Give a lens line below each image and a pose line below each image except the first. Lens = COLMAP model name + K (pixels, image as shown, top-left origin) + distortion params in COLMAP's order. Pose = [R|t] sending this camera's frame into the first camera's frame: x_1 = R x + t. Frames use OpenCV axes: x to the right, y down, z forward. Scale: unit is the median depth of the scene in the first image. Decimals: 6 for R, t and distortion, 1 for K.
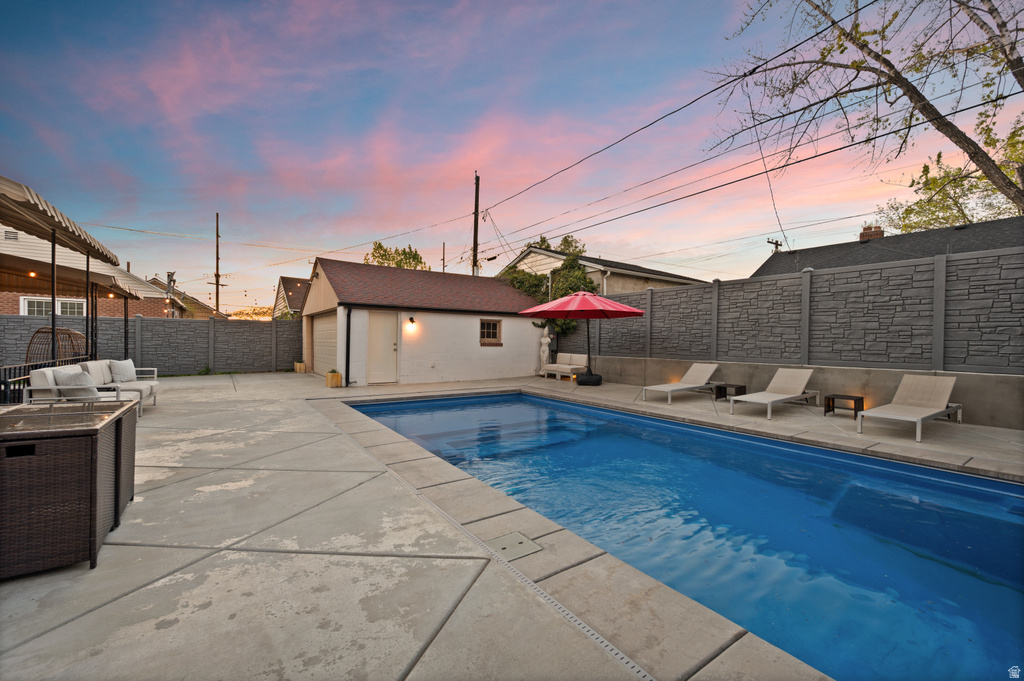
lens RADIAL K [[415.0, 0, 503.4], [0, 415.0, 340.1], [0, 0, 1]] dist [-0.001656, -0.000265]
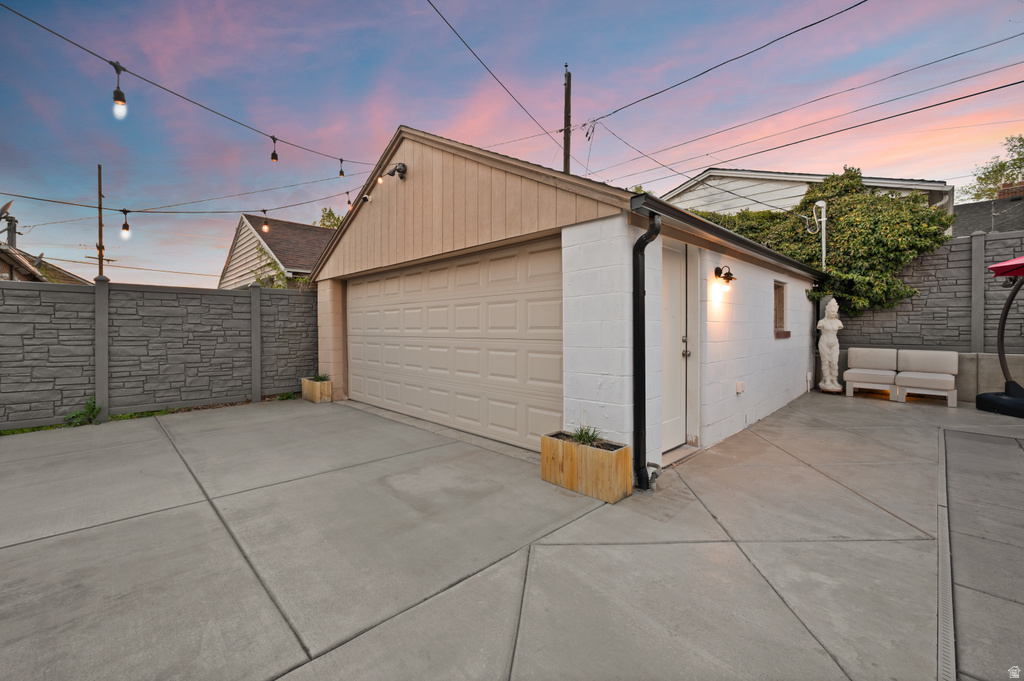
lens RADIAL K [[415.0, 0, 504.0], [0, 415.0, 328.2], [0, 0, 1]] dist [-0.001656, -0.000265]
pose [[0.985518, -0.013724, 0.169015, -0.356935], [0.013427, 0.999906, 0.002904, -0.002291], [-0.169039, -0.000592, 0.985609, 0.496147]]
